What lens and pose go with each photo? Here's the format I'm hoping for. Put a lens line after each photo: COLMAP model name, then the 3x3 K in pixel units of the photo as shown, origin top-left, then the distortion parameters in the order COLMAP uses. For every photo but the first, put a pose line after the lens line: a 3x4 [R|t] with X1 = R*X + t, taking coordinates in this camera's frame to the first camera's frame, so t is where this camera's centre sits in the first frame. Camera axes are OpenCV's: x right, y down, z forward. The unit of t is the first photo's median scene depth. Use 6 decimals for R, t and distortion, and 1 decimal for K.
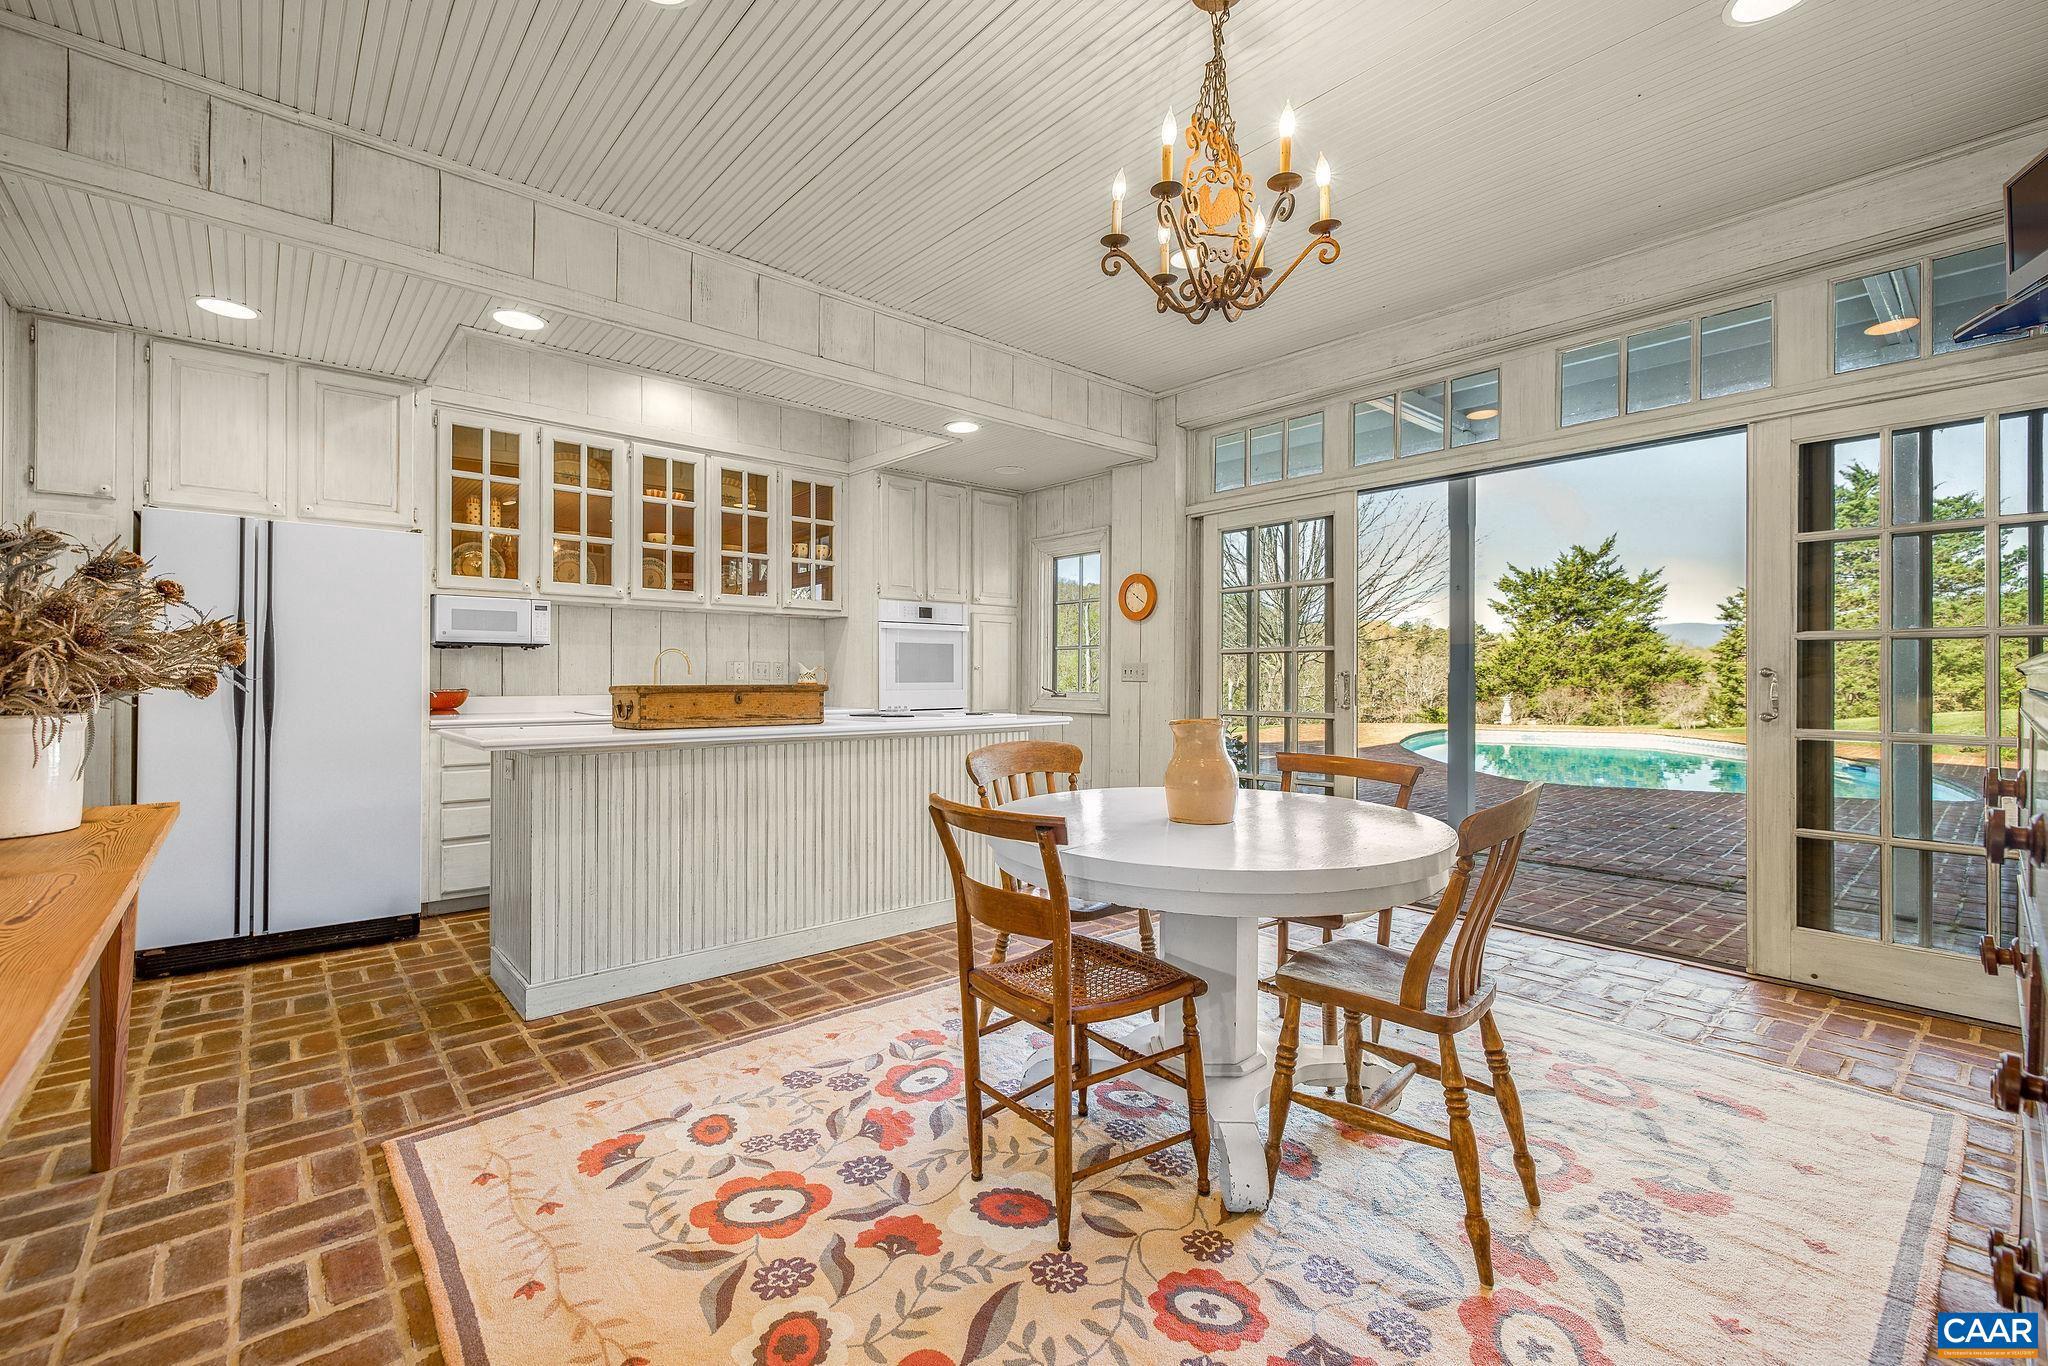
lens RADIAL K [[872.2, 0, 1014.6], [0, 872.2, 674.3], [0, 0, 1]] dist [-0.000730, -0.000209]
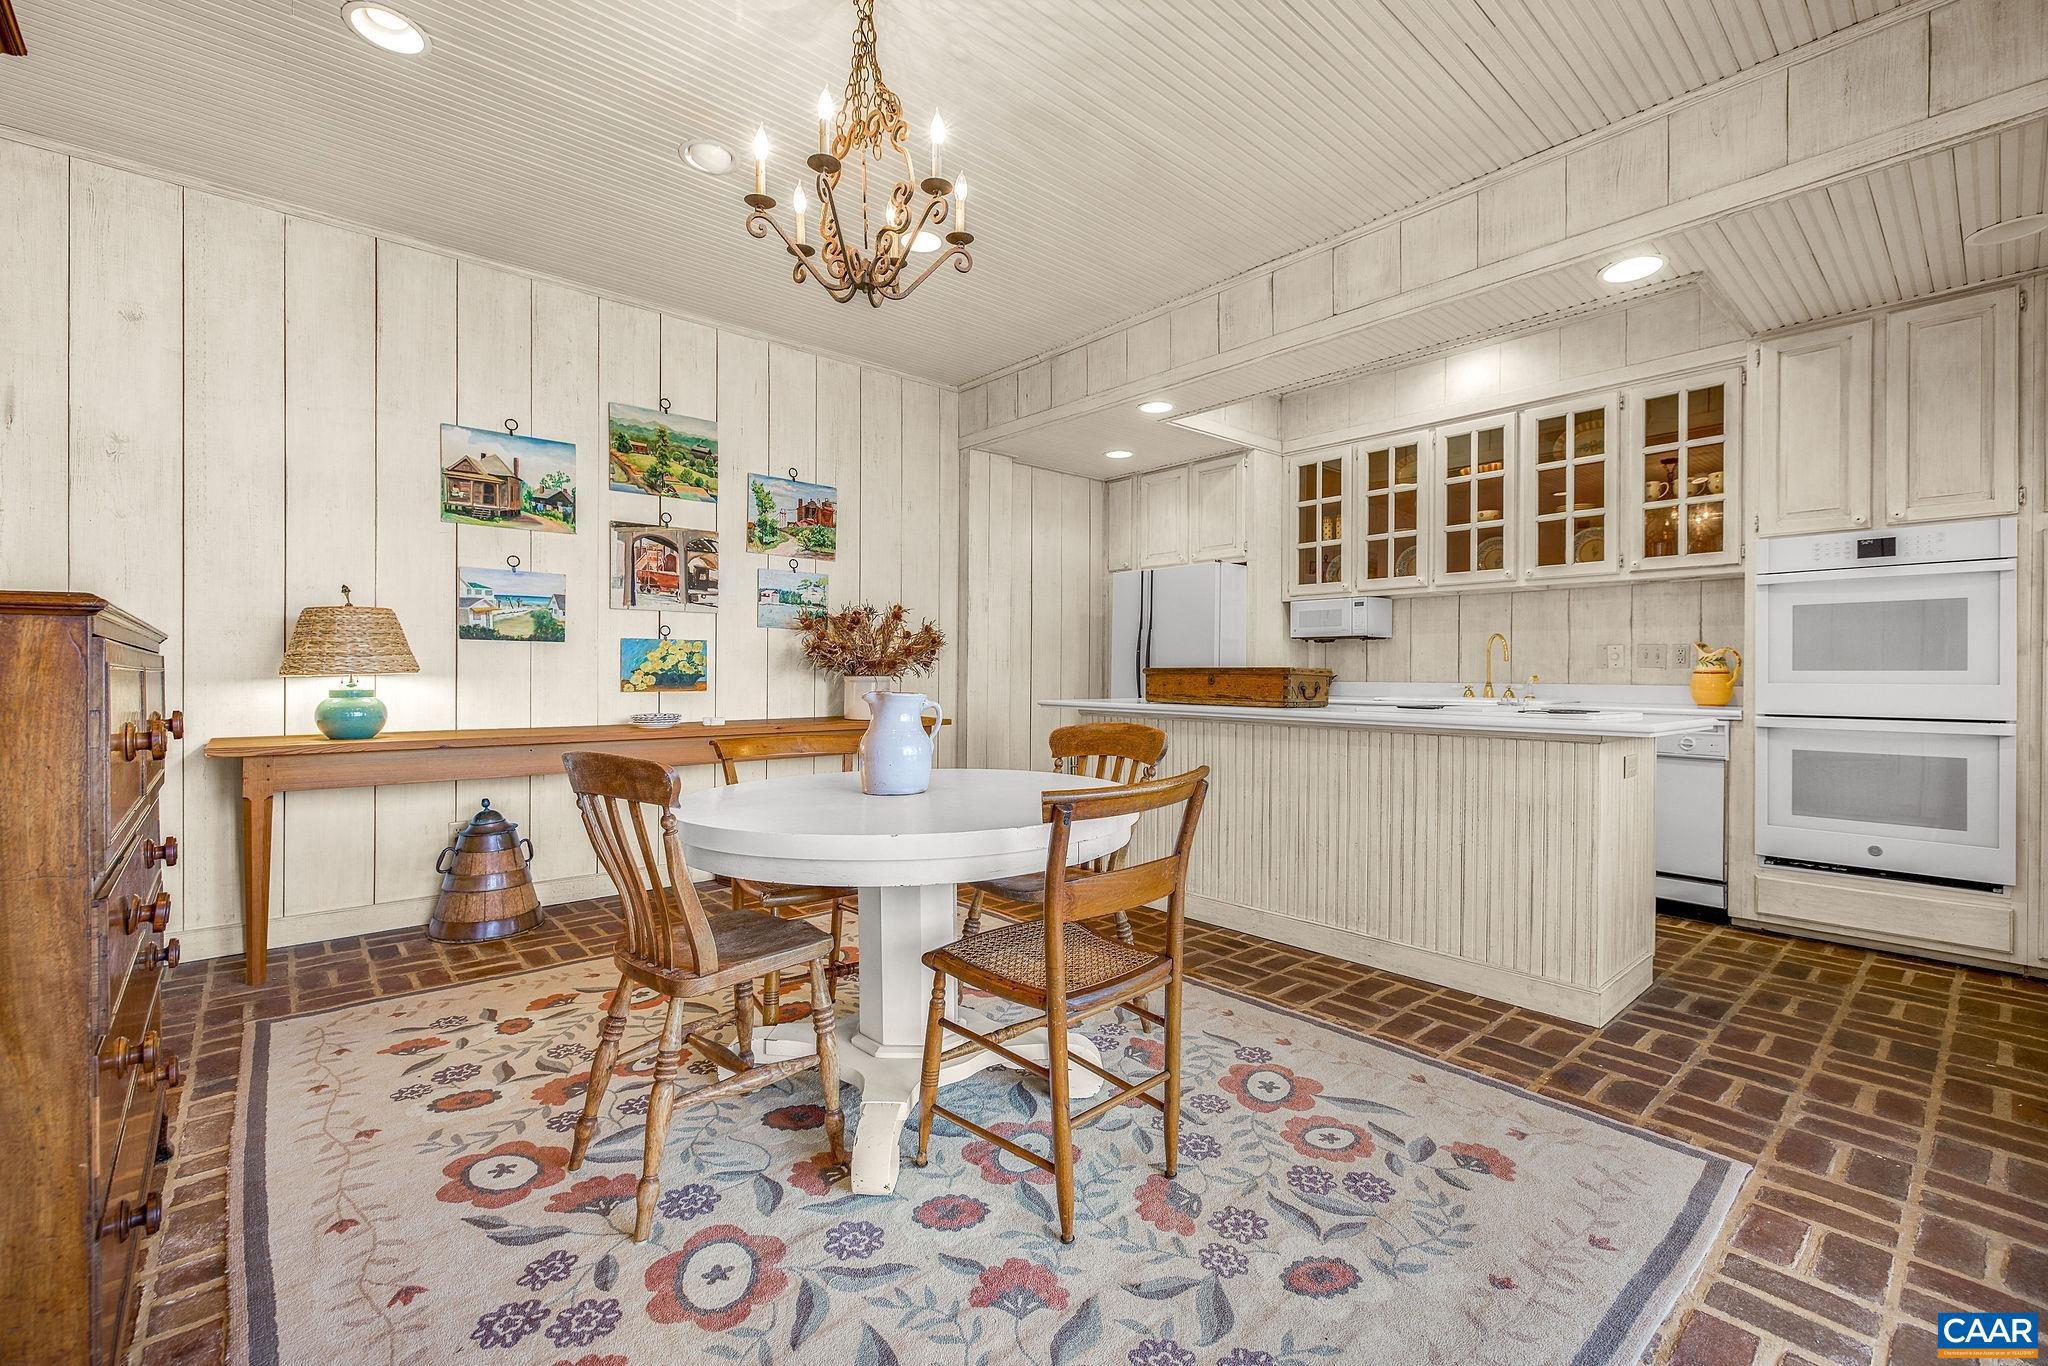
lens RADIAL K [[872.2, 0, 1014.6], [0, 872.2, 674.3], [0, 0, 1]] dist [-0.000730, -0.000209]
pose [[-0.002597, 0.000423, -0.999997, 0.748297], [-0.000197, 1.000000, 0.000423, 0.019047], [0.999997, 0.000198, -0.002597, 0.700509]]
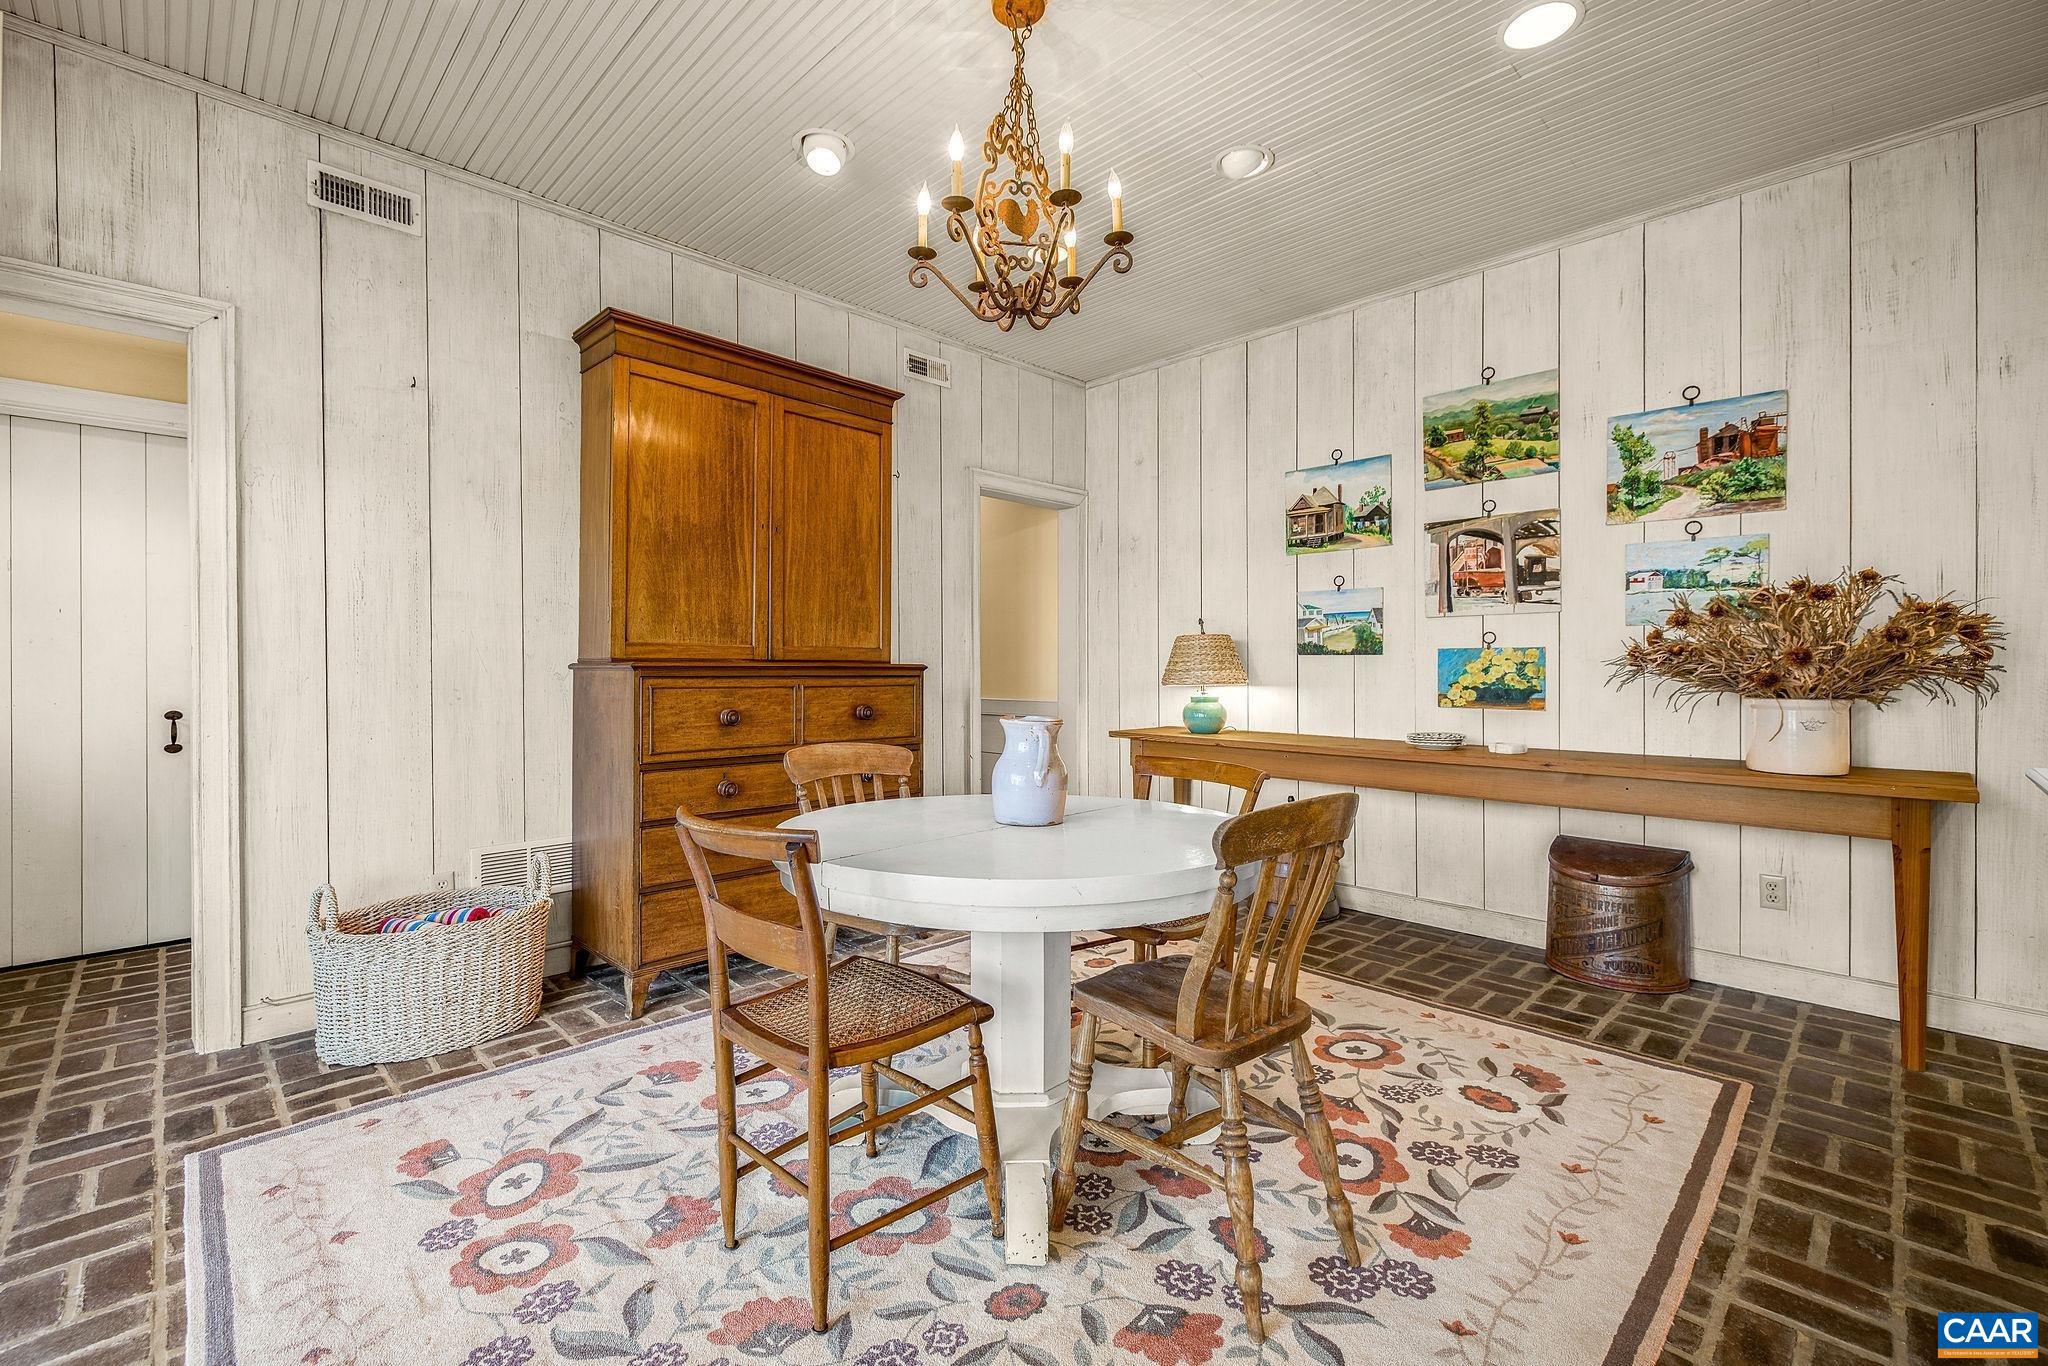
lens RADIAL K [[872.2, 0, 1014.6], [0, 872.2, 674.3], [0, 0, 1]] dist [-0.000730, -0.000209]
pose [[-0.998205, -0.002440, -0.059840, 0.176865], [-0.002738, 0.999984, 0.004900, -0.000683], [0.059827, 0.005055, -0.998196, 1.203729]]
